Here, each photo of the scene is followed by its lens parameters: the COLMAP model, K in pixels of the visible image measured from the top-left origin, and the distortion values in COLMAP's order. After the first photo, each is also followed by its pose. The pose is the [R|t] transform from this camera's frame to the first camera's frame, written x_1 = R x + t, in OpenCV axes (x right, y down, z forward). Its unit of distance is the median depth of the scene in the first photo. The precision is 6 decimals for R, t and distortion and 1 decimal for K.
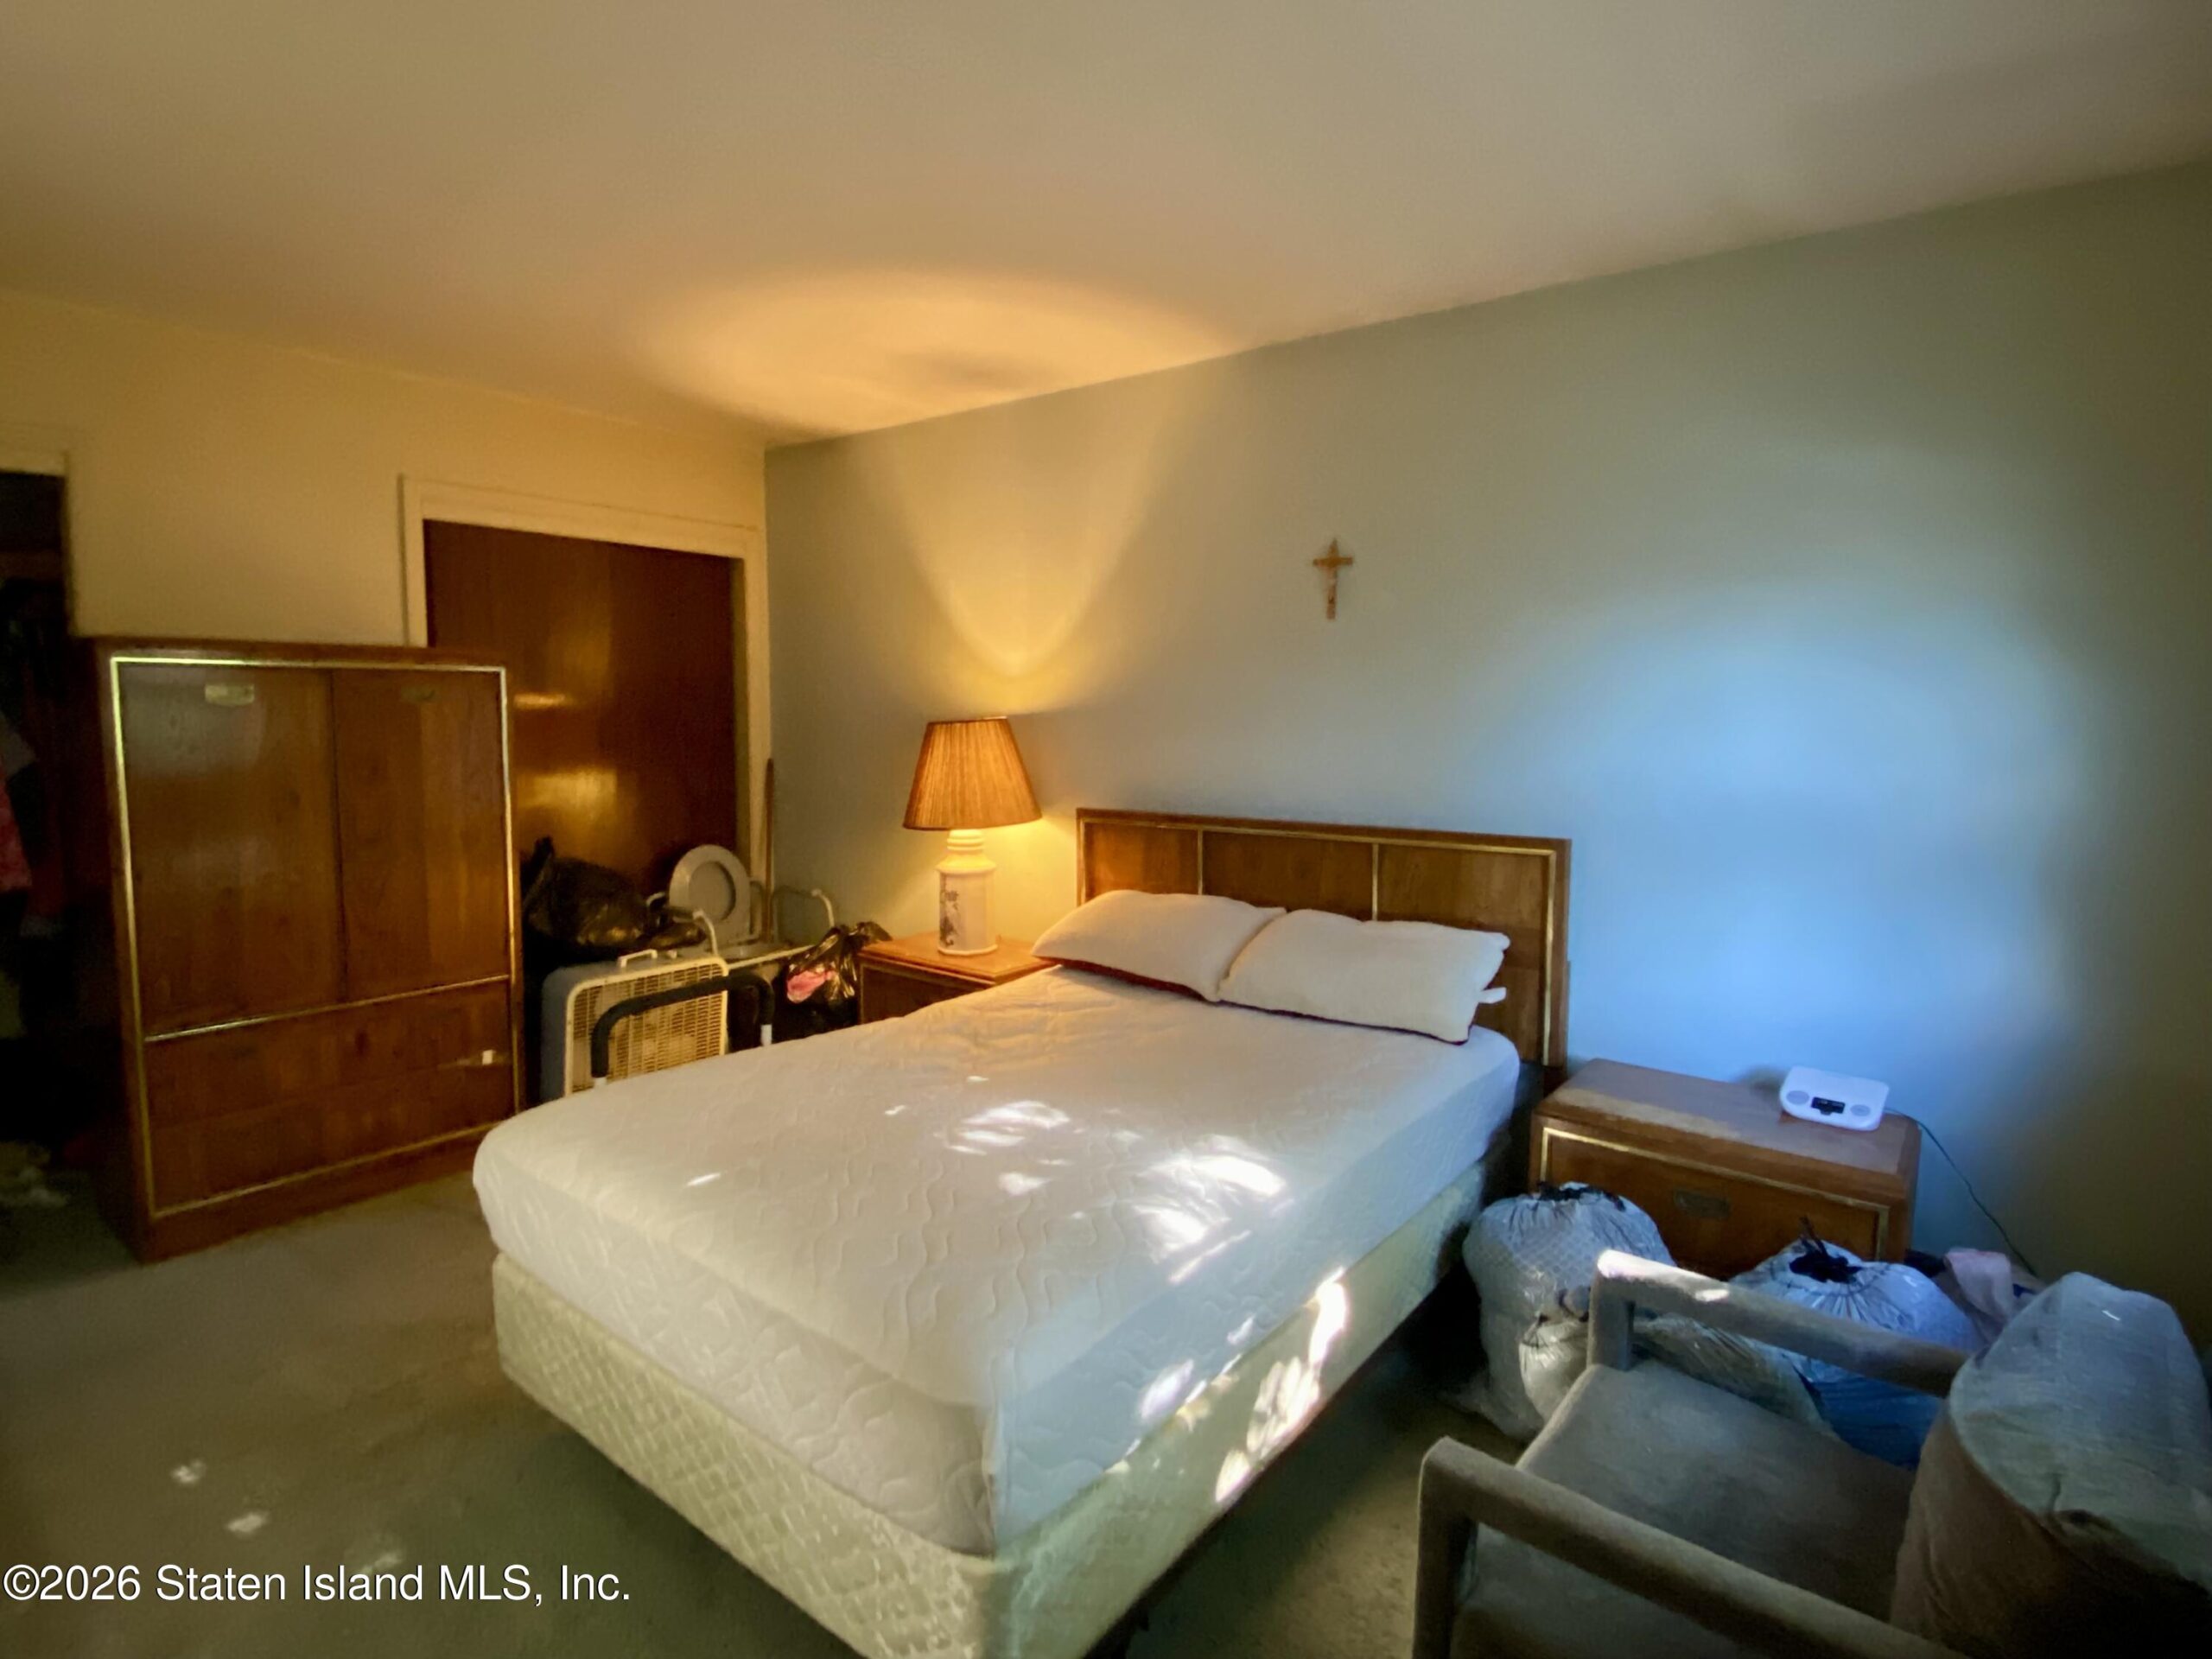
lens RADIAL K [[1152.6, 0, 1103.5], [0, 1152.6, 816.6], [0, 0, 1]] dist [-0.001859, -0.008513]
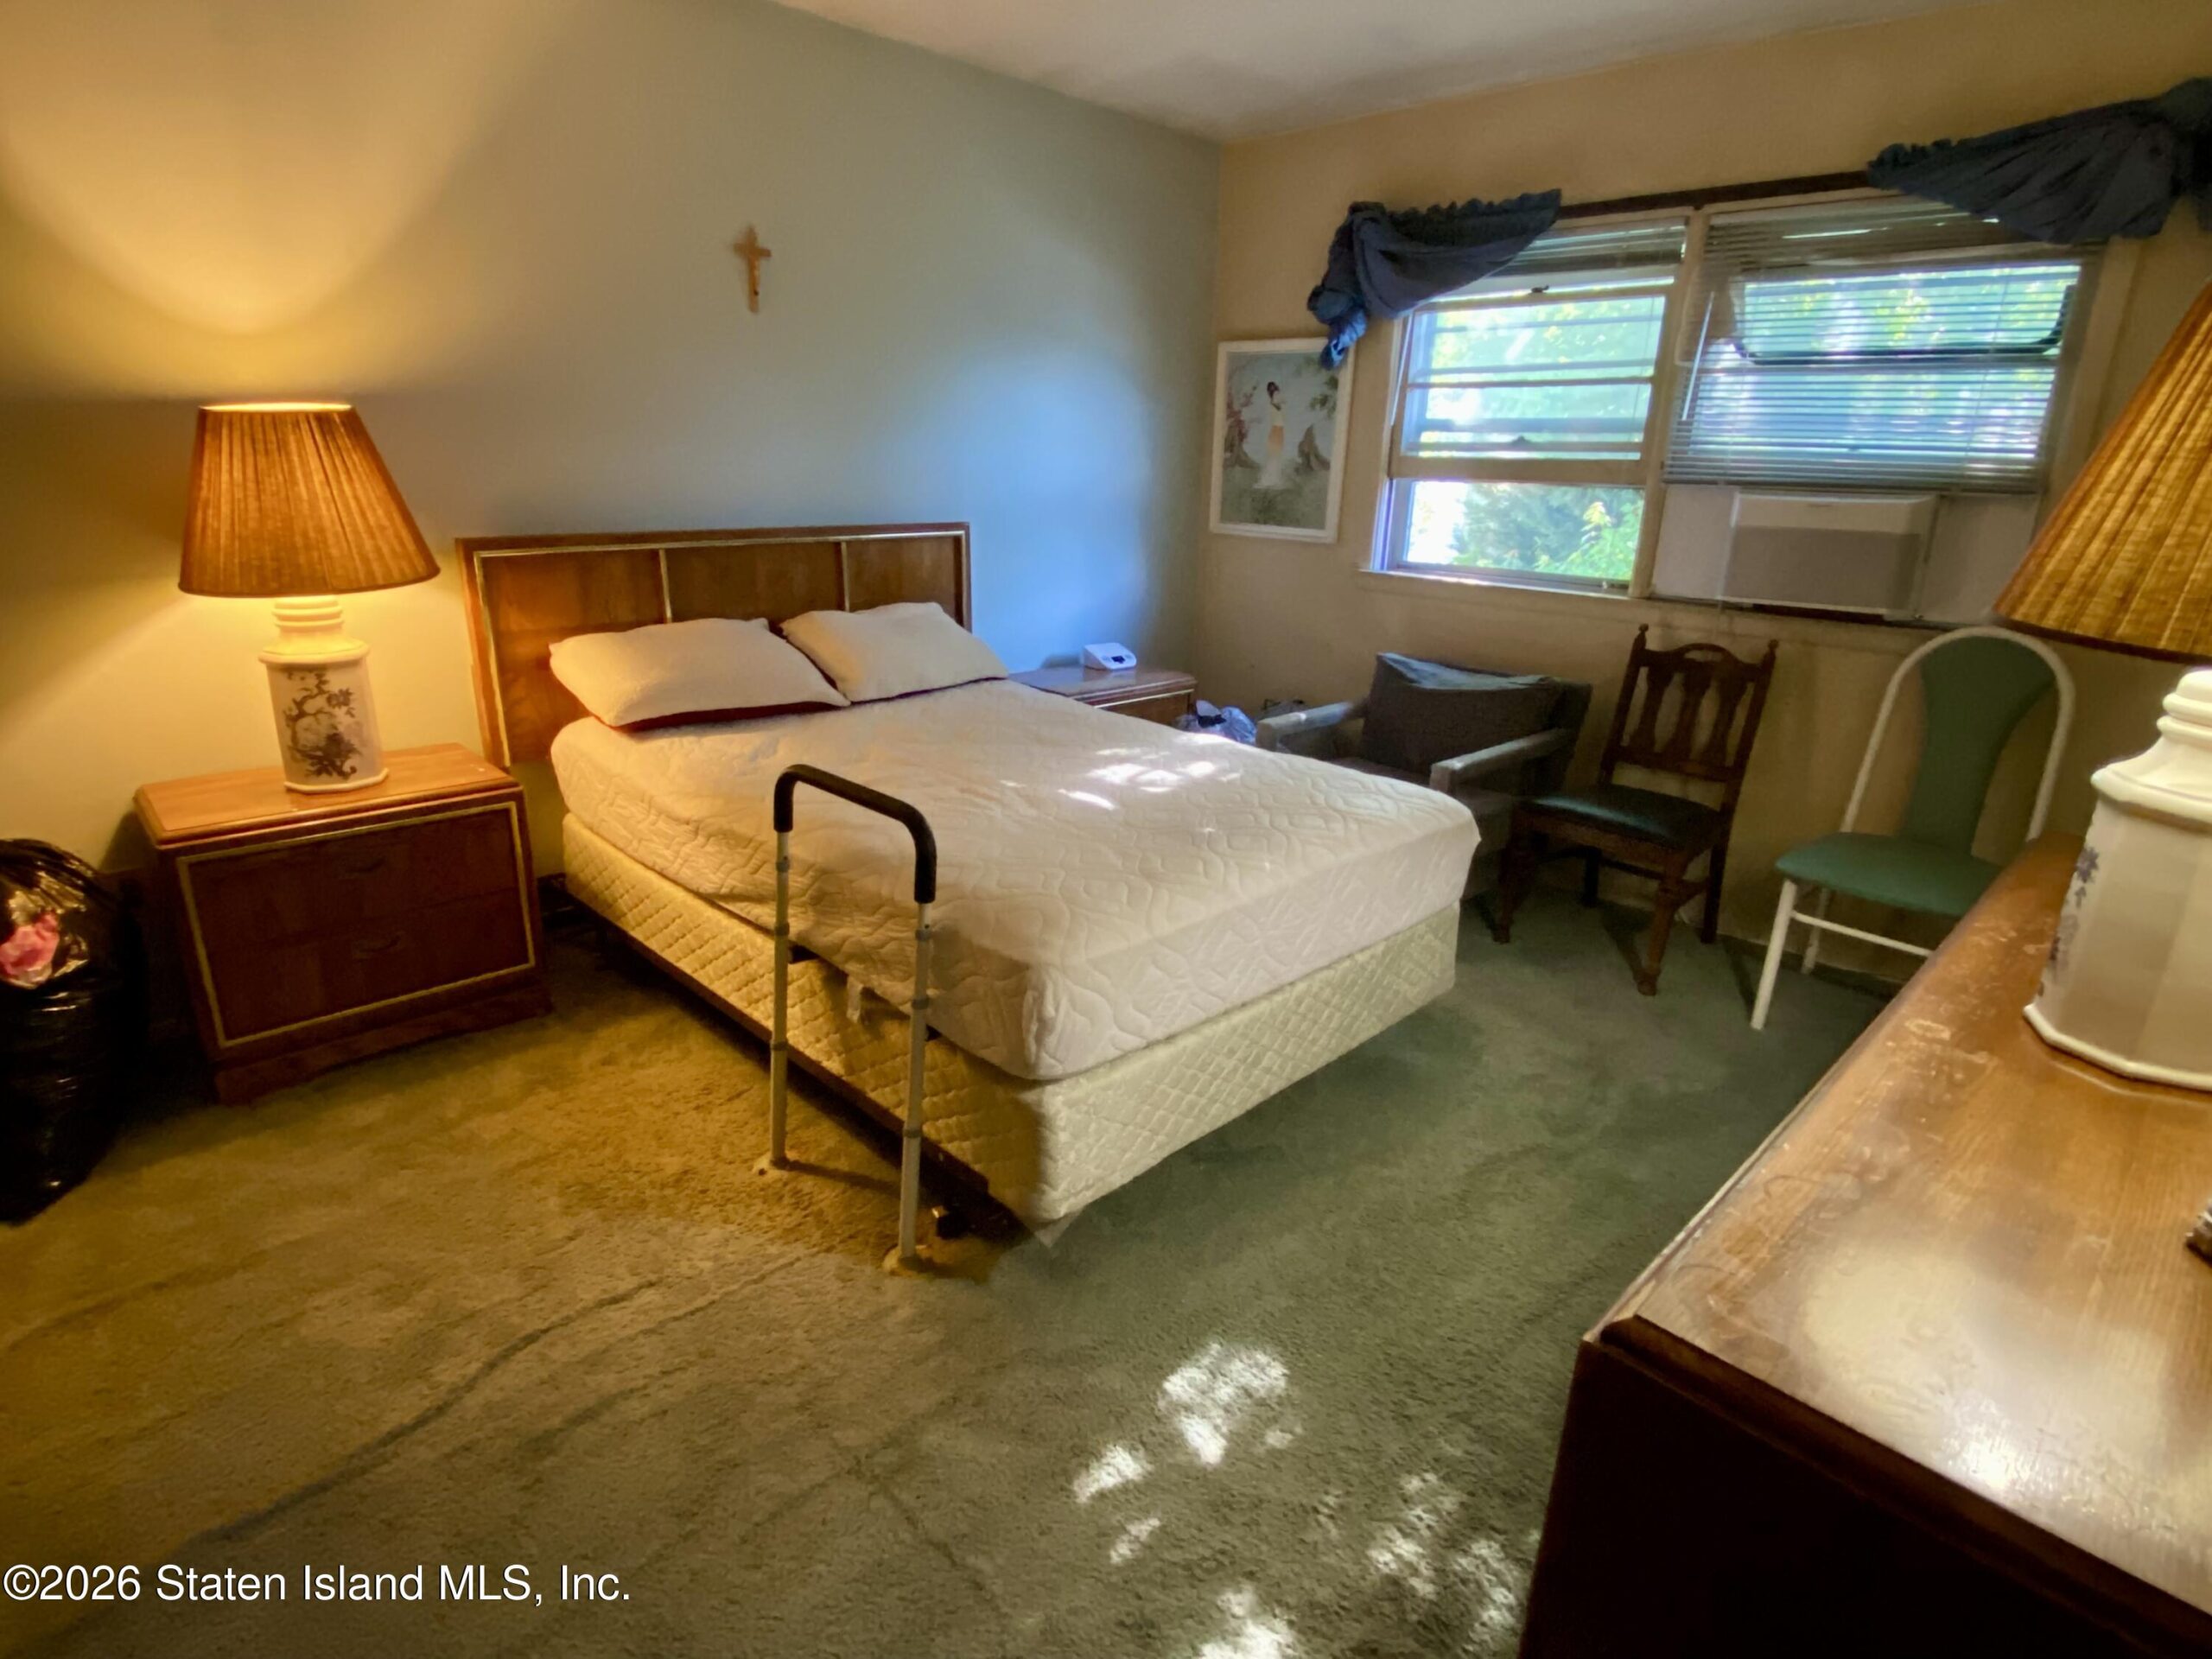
lens RADIAL K [[1152.6, 0, 1100.5], [0, 1152.6, 835.2], [0, 0, 1]] dist [-0.001859, -0.008513]
pose [[0.106355, -0.316944, 0.942462, -0.843601], [0.061203, 0.948128, 0.311942, -0.037977], [-0.992443, 0.024504, 0.120236, 0.602691]]
